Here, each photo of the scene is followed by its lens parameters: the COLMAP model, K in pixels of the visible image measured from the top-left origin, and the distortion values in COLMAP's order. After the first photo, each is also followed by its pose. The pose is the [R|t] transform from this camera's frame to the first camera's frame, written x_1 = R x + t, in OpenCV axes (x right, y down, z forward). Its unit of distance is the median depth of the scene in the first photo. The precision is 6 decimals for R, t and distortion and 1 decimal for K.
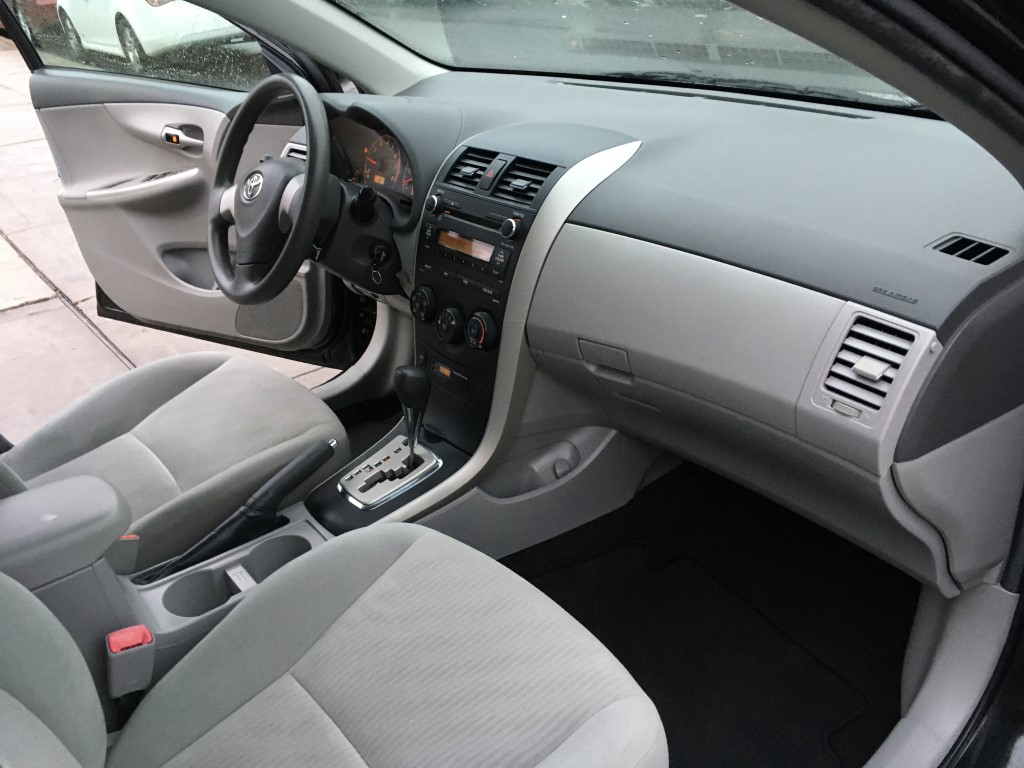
lens RADIAL K [[868.0, 0, 512.0], [0, 868.0, 384.0], [0, 0, 1]] dist [0.097425, -0.154373]
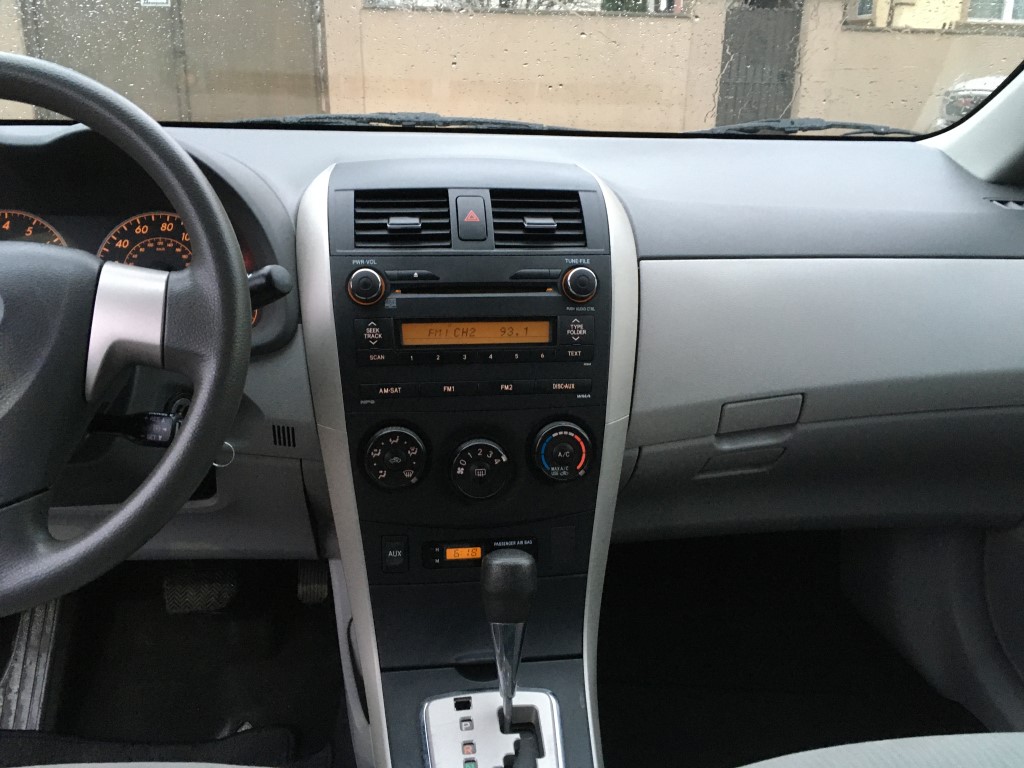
lens RADIAL K [[868.0, 0, 512.0], [0, 868.0, 384.0], [0, 0, 1]] dist [0.097425, -0.154373]
pose [[0.479175, -0.202514, 0.854037, -0.585430], [0.343629, 0.938633, 0.029774, -0.140179], [-0.807657, 0.279205, 0.519360, 0.703144]]
